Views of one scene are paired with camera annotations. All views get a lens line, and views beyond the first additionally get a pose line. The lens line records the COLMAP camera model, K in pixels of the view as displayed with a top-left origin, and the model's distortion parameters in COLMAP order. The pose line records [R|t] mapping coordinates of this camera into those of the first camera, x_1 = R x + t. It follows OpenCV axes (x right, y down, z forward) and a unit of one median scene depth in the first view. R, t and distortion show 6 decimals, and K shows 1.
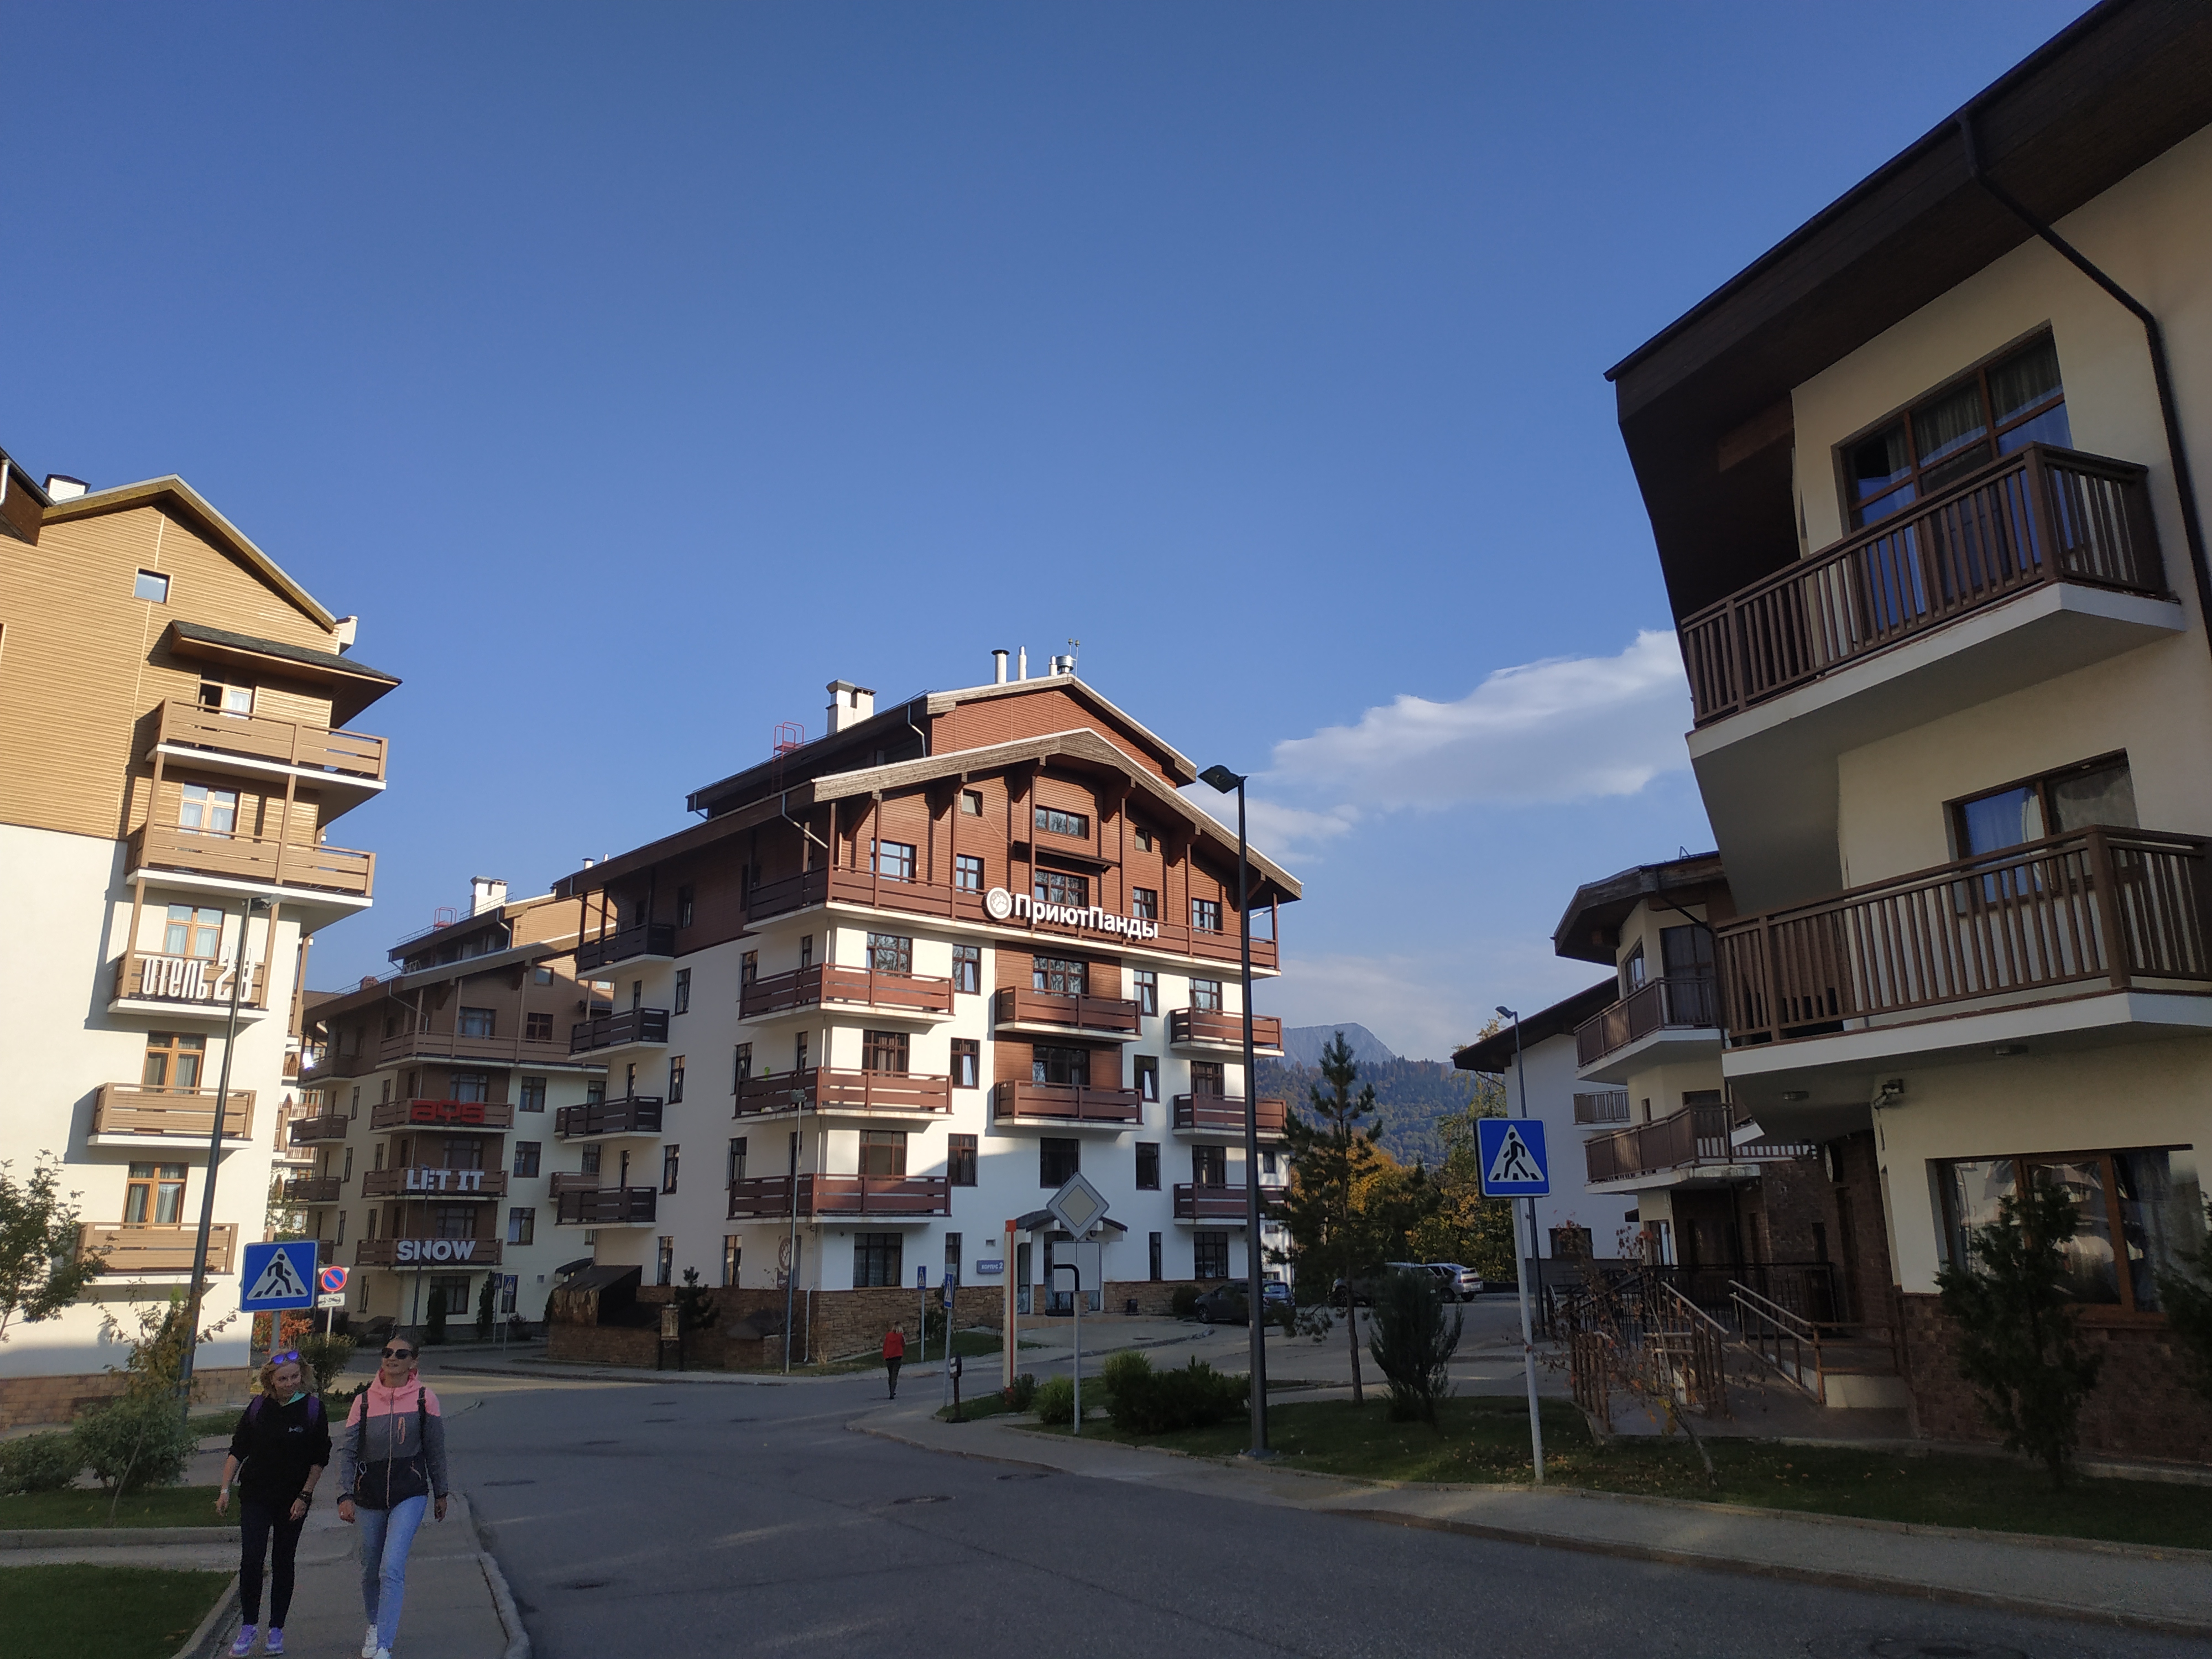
lens RADIAL K [[1554.6, 0, 1106.0], [0, 1554.6, 829.5], [0, 0, 1]] dist [0.170736, -0.341204]
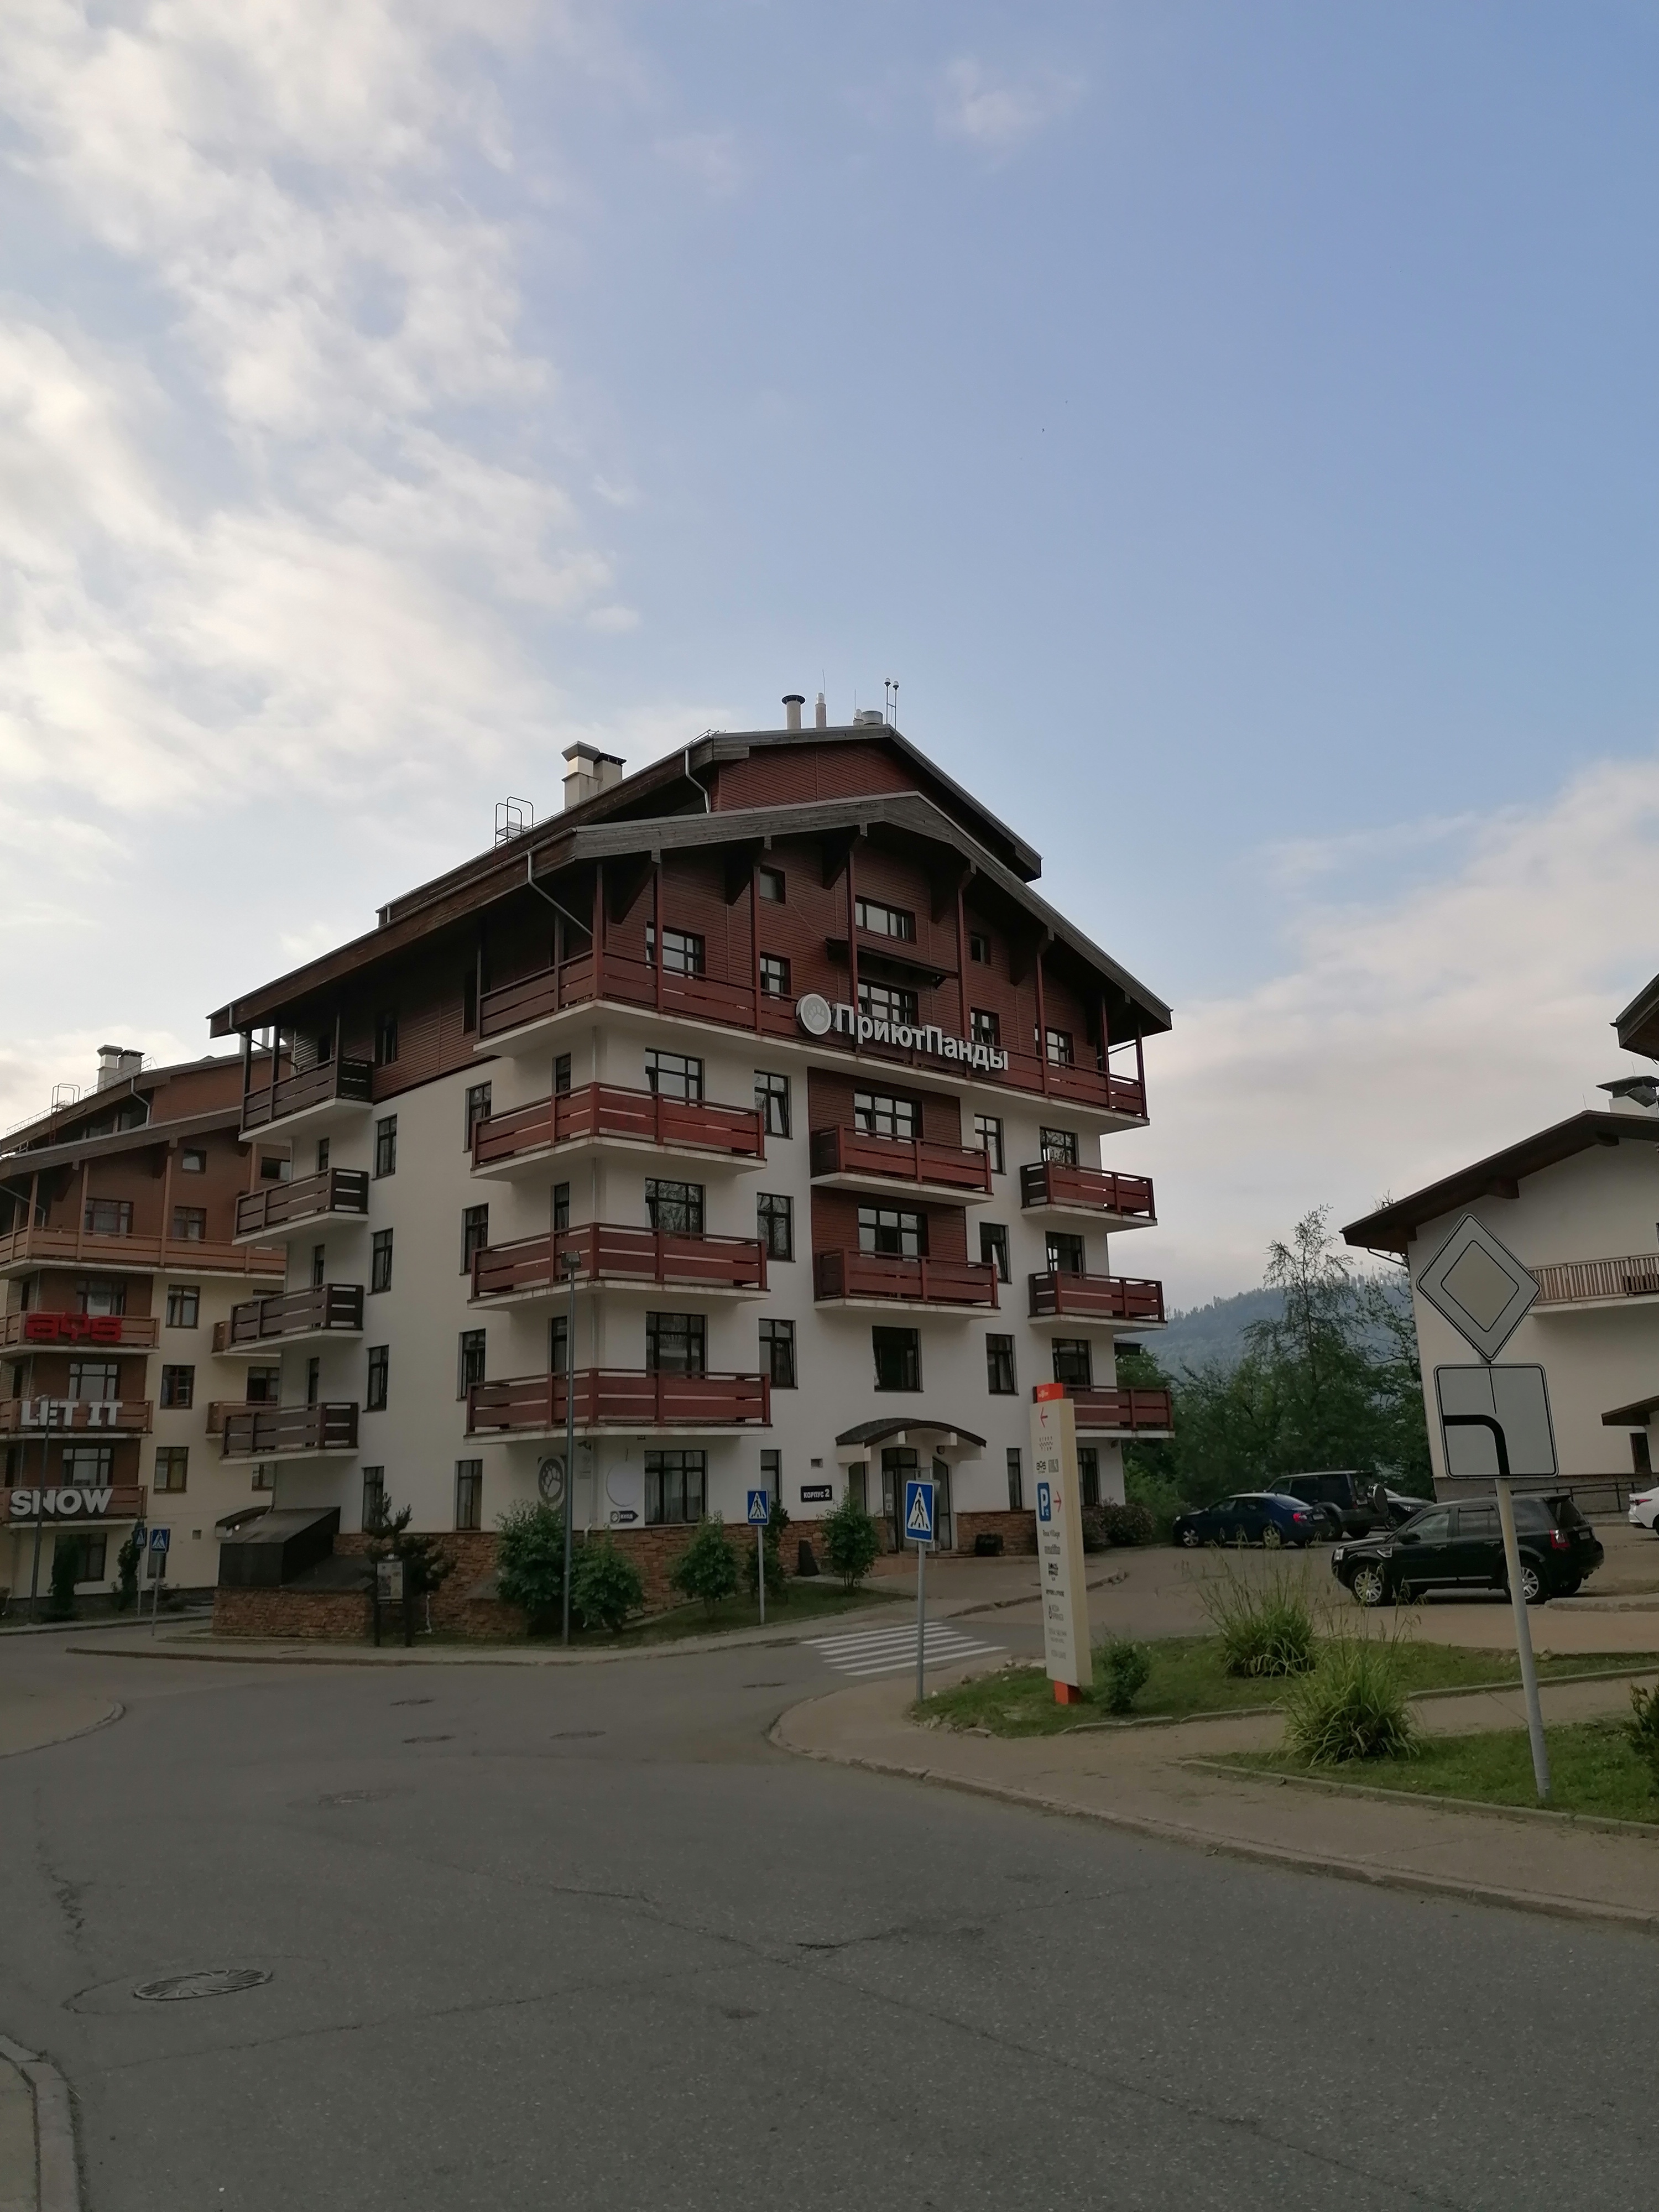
lens RADIAL K [[1593.8, 0, 829.5], [0, 1593.8, 1106.0], [0, 0, 1]] dist [0.133989, -0.166711]
pose [[0.999072, -0.014013, 0.040721, -0.090209], [0.013197, 0.999708, 0.020238, 0.073025], [-0.040993, -0.019682, 0.998966, 0.226089]]
